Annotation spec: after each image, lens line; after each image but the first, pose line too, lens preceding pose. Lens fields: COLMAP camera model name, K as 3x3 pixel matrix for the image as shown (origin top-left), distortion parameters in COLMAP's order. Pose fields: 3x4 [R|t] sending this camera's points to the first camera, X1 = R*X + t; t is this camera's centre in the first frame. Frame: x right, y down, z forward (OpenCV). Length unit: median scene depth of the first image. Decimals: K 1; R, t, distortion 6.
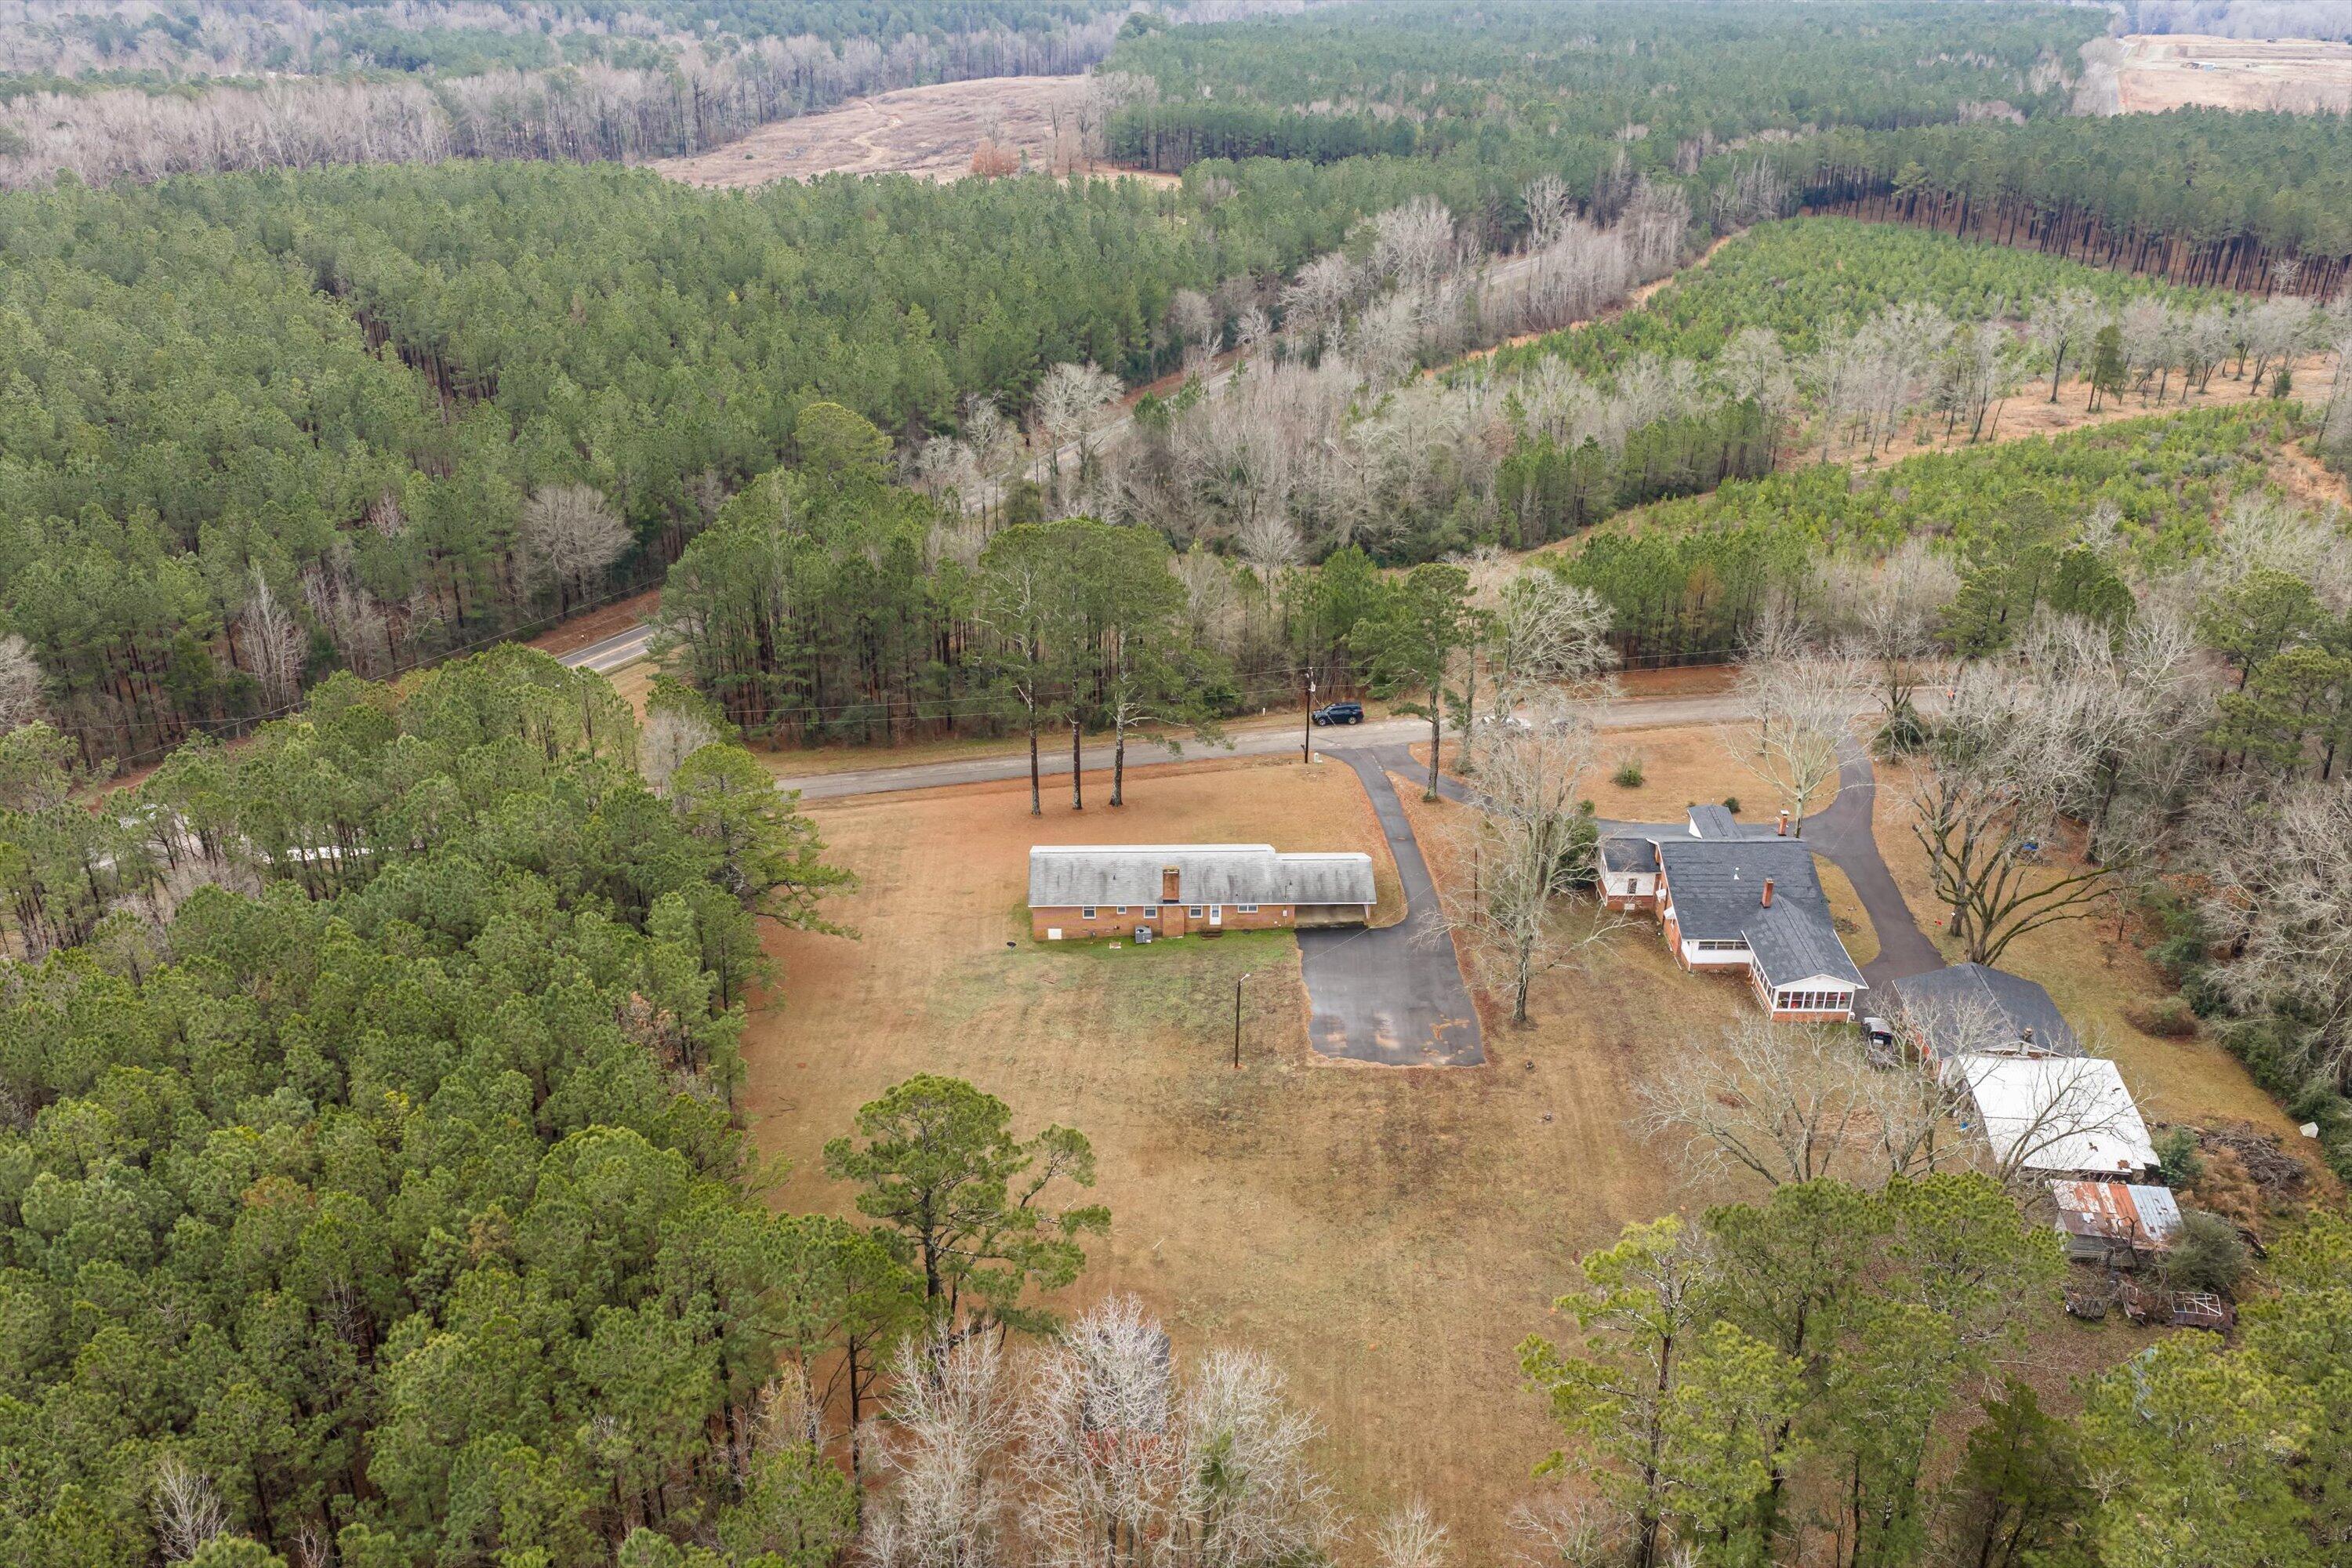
lens RADIAL K [[1950.2, 0, 1182.1], [0, 1950.2, 797.8], [0, 0, 1]] dist [0.026222, -0.046391]
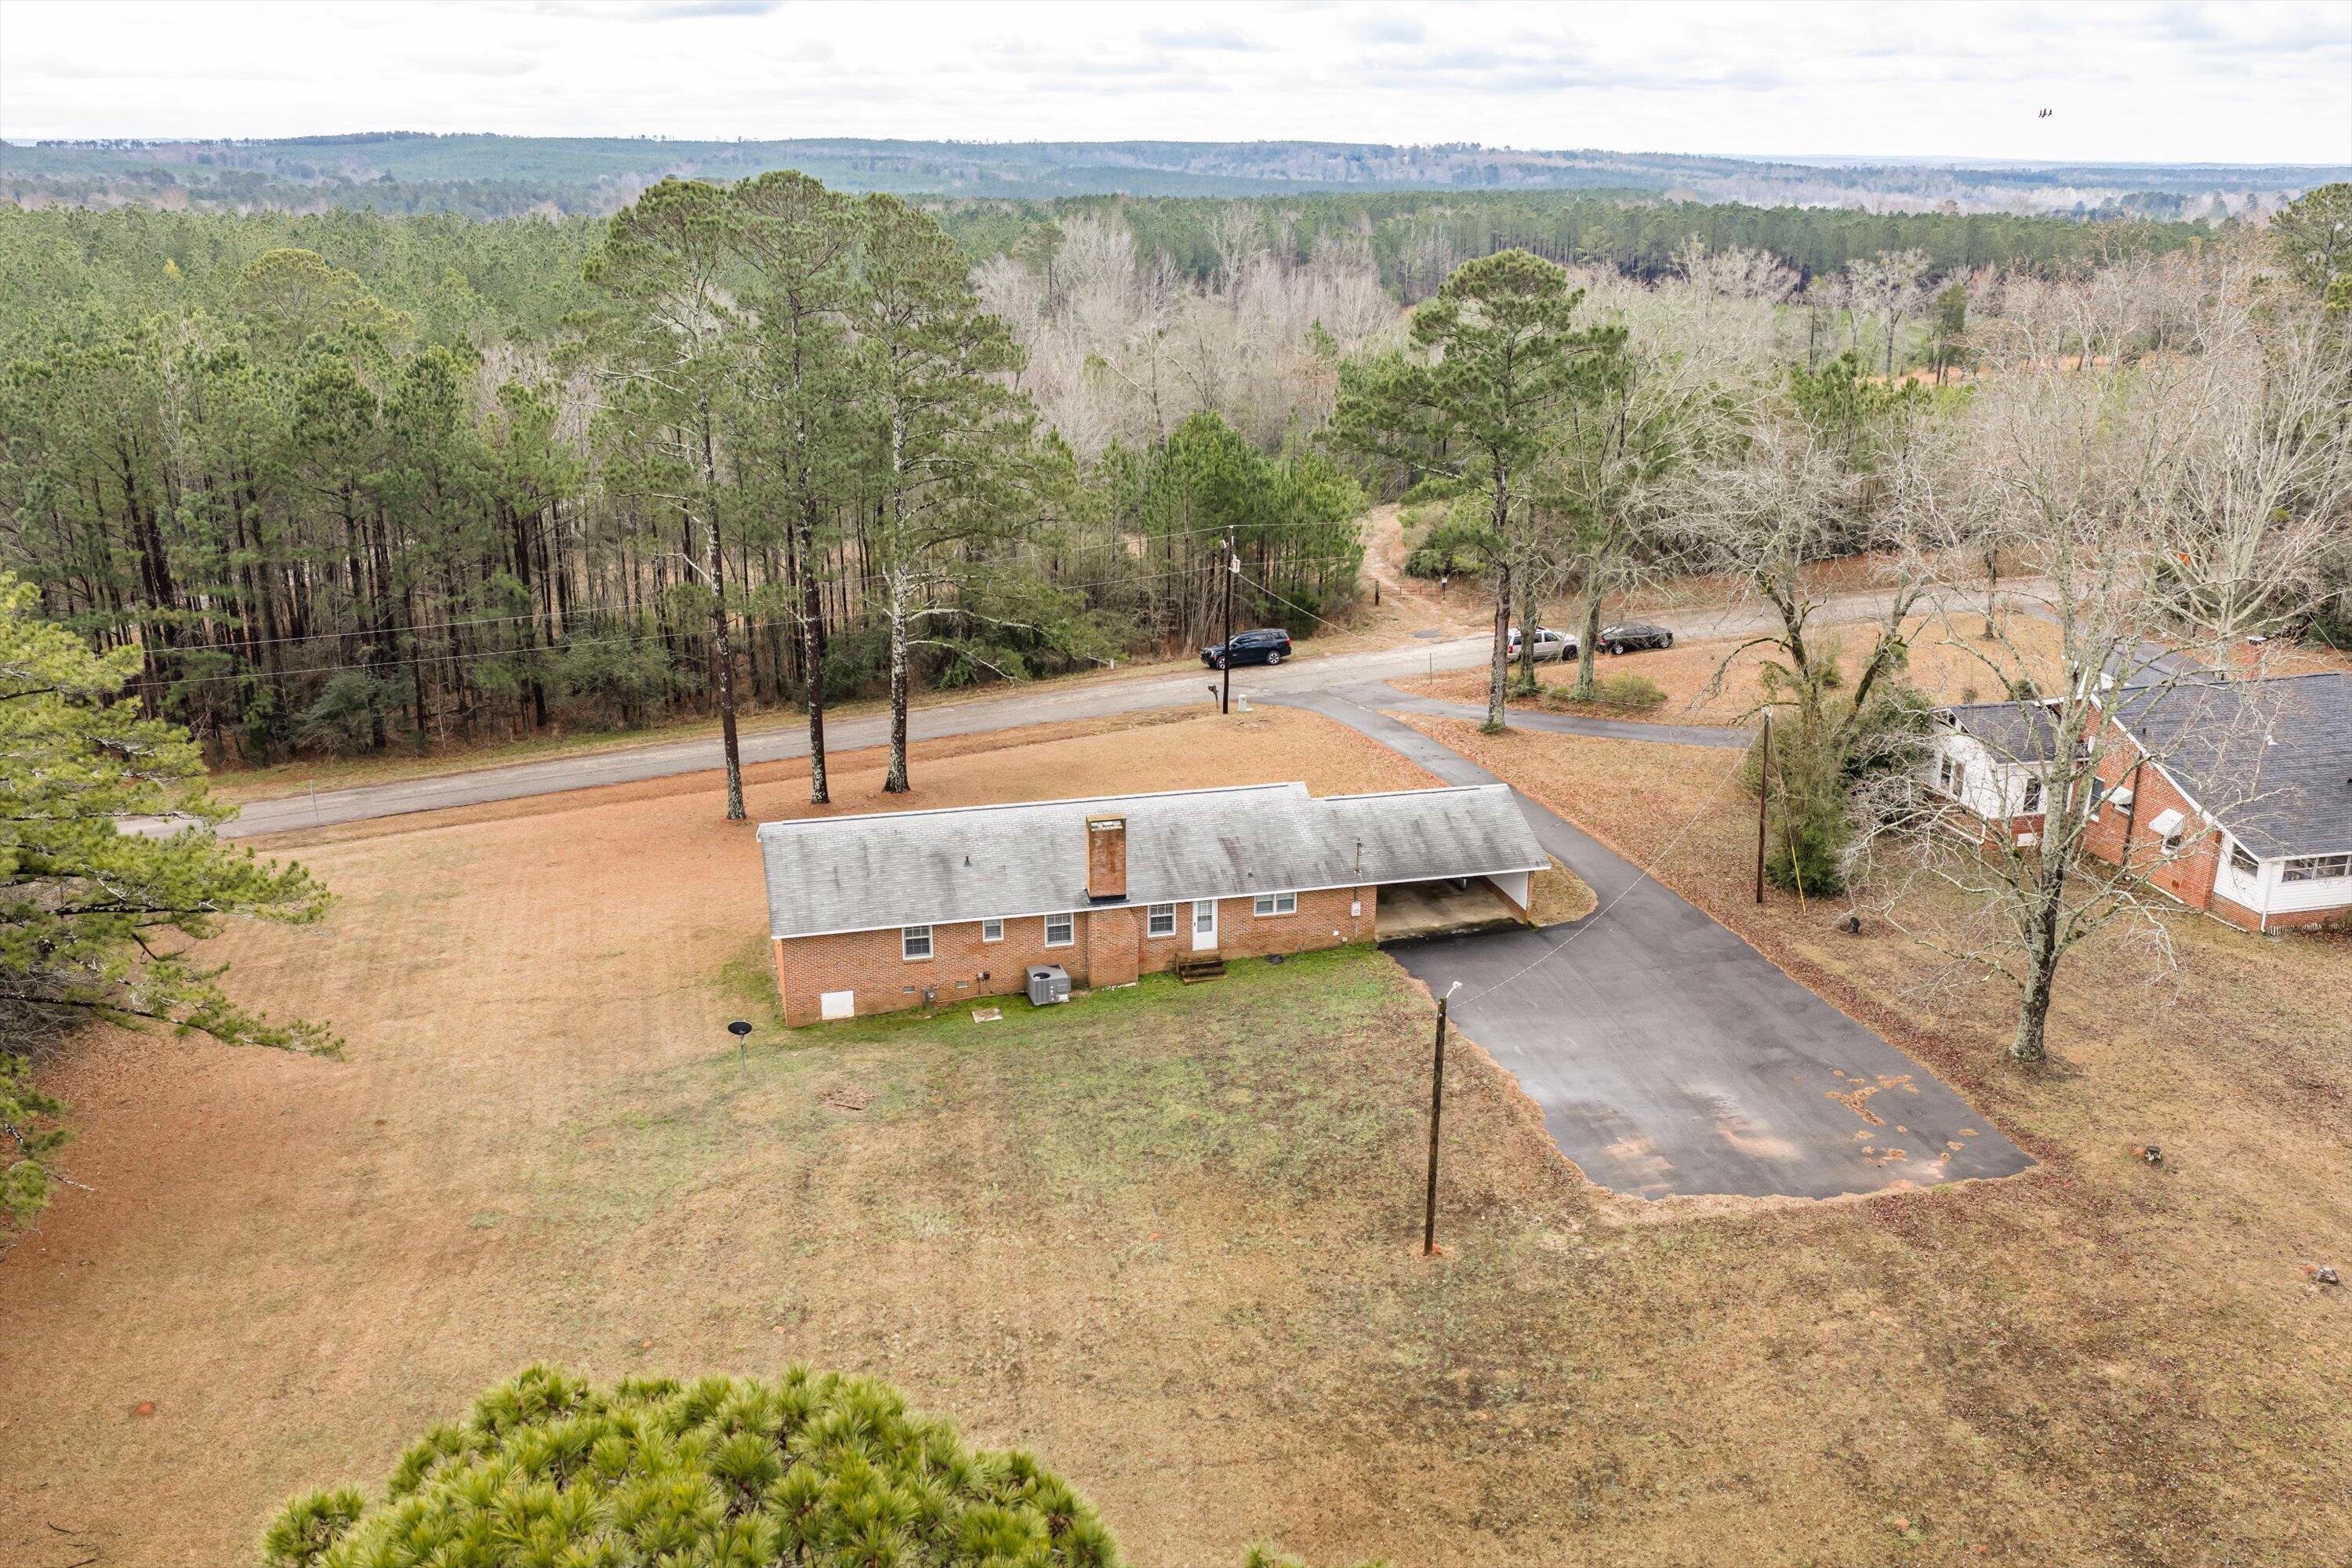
lens RADIAL K [[1950.2, 0, 1184.7], [0, 1950.2, 775.5], [0, 0, 1]] dist [0.026222, -0.046391]
pose [[0.975481, -0.069579, 0.208793, -0.076929], [0.097201, 0.987372, -0.125090, 0.081255], [-0.197453, 0.142318, 0.969927, 0.570783]]
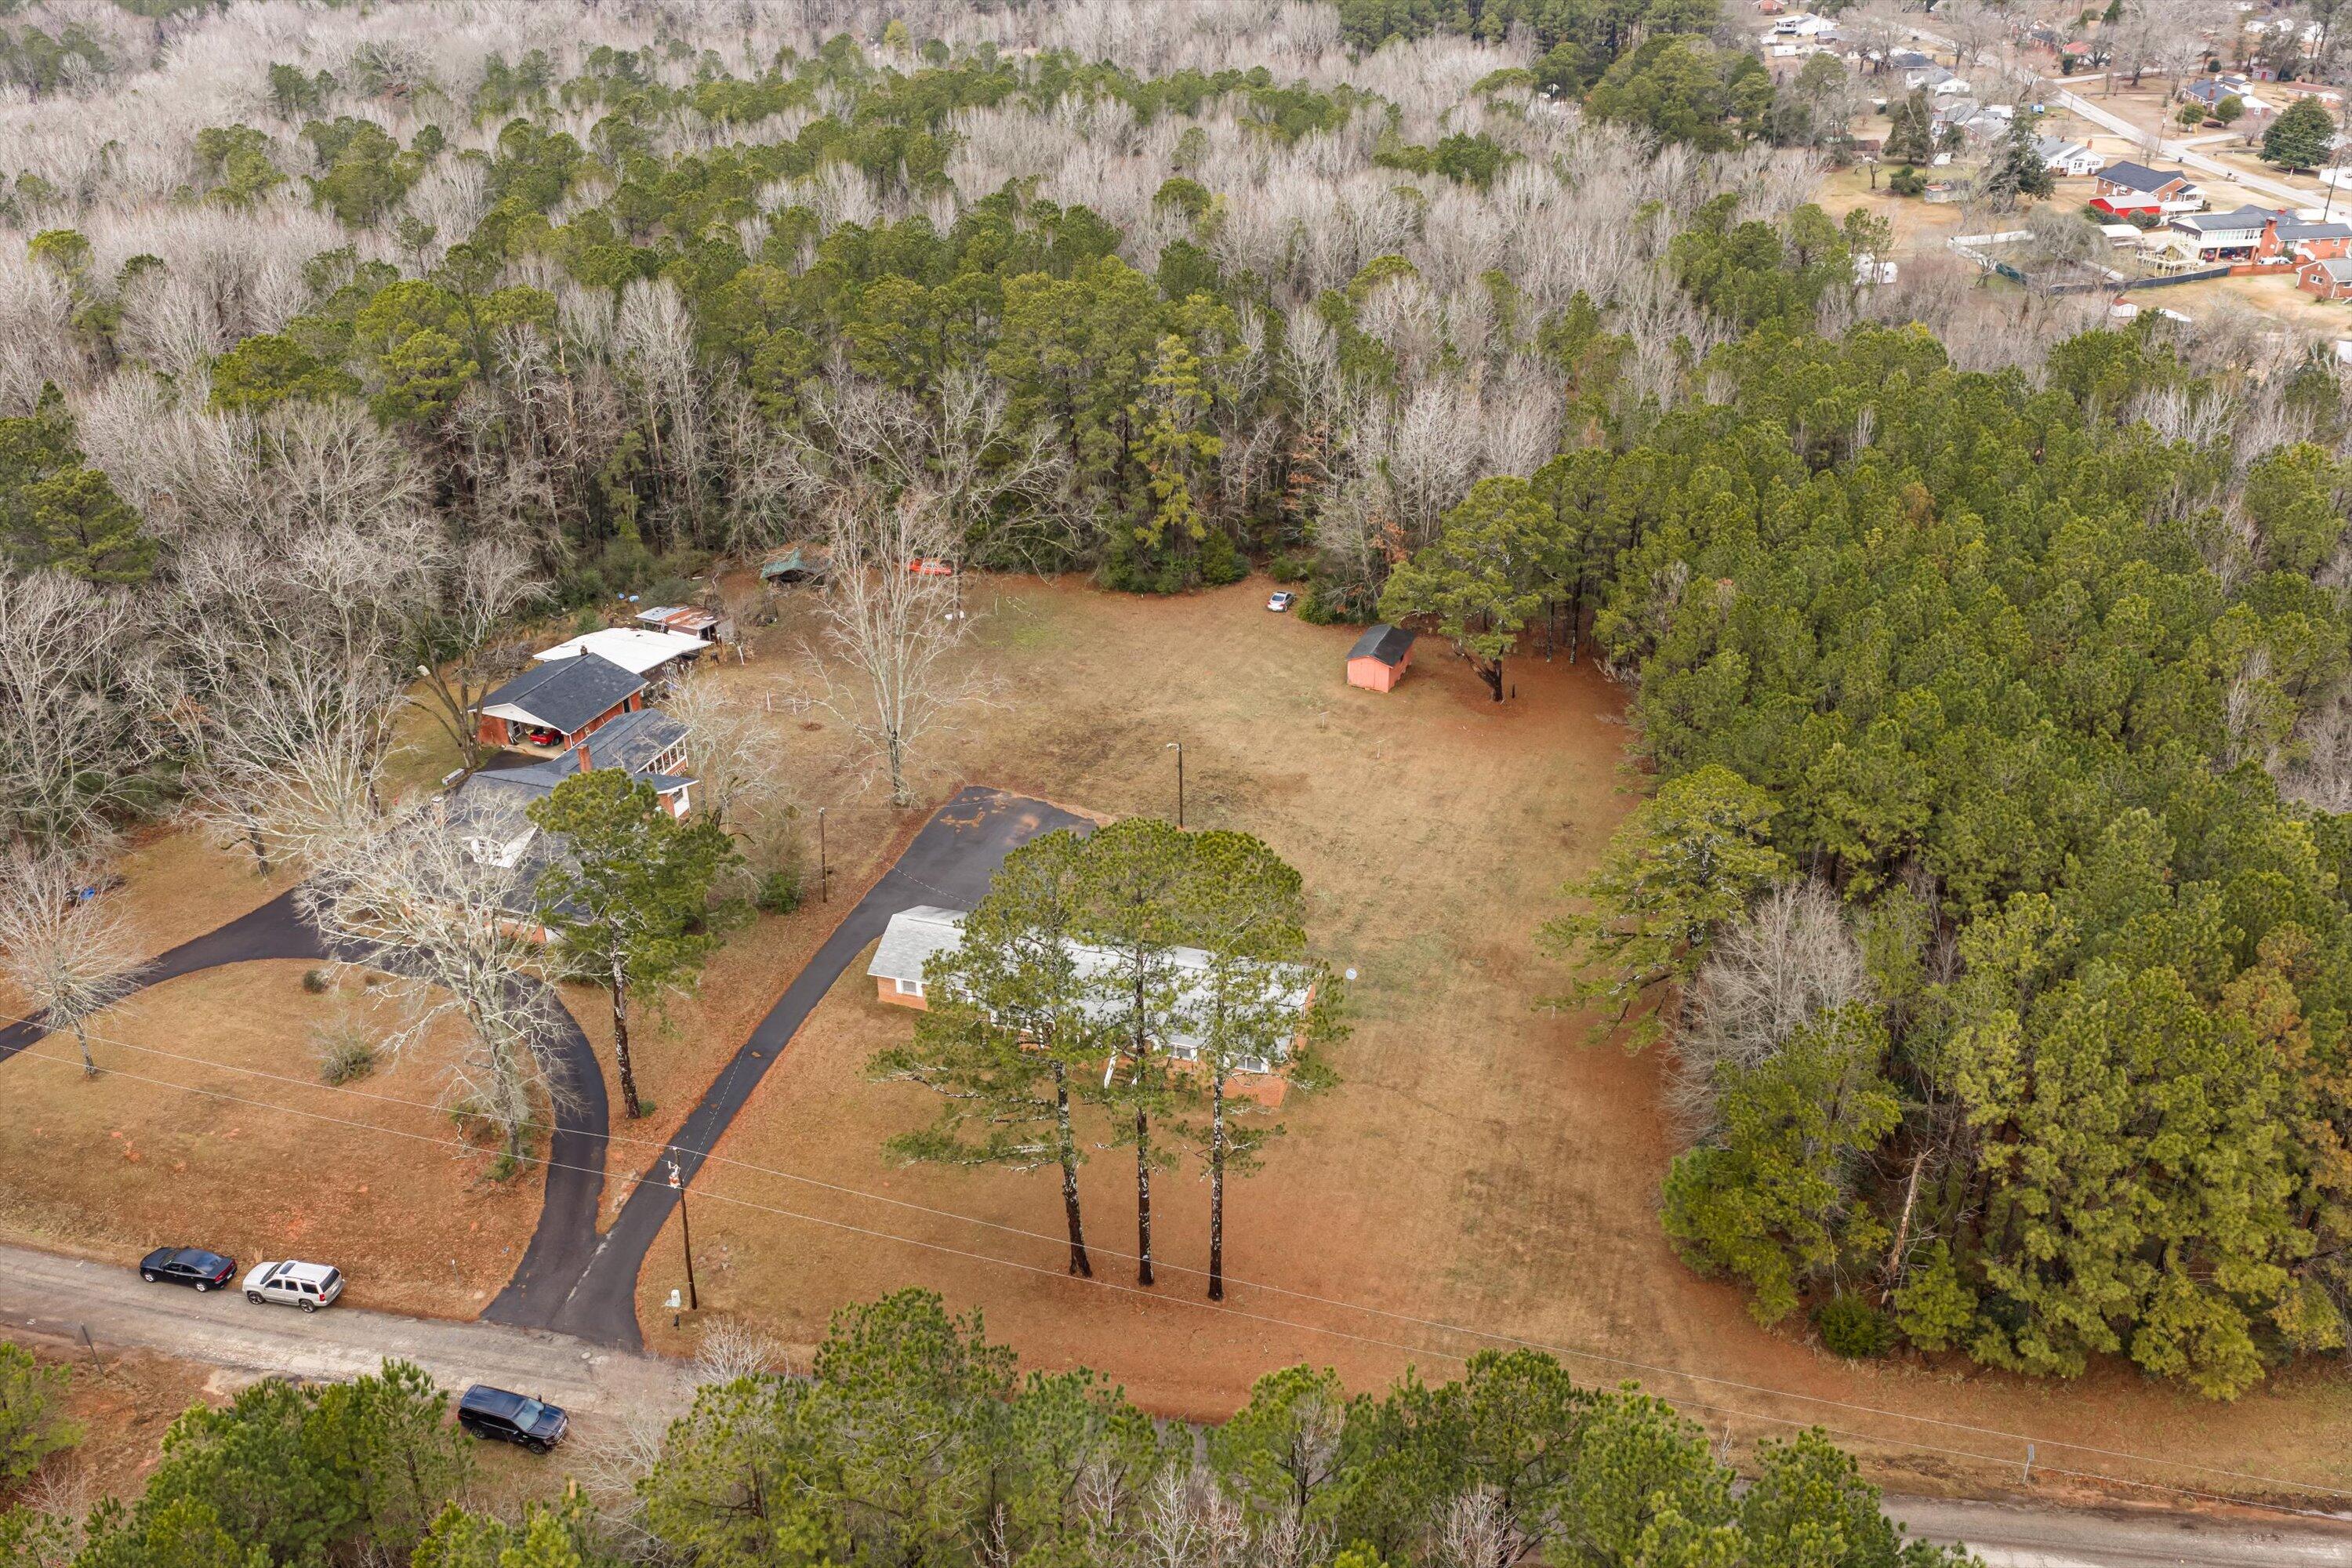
lens RADIAL K [[1950.2, 0, 1174.0], [0, 1950.2, 787.7], [0, 0, 1]] dist [0.026222, -0.046391]
pose [[-0.945145, -0.153329, 0.288430, -0.237985], [0.140987, 0.605024, 0.783625, -0.621138], [-0.294659, 0.781304, -0.550218, 1.387840]]
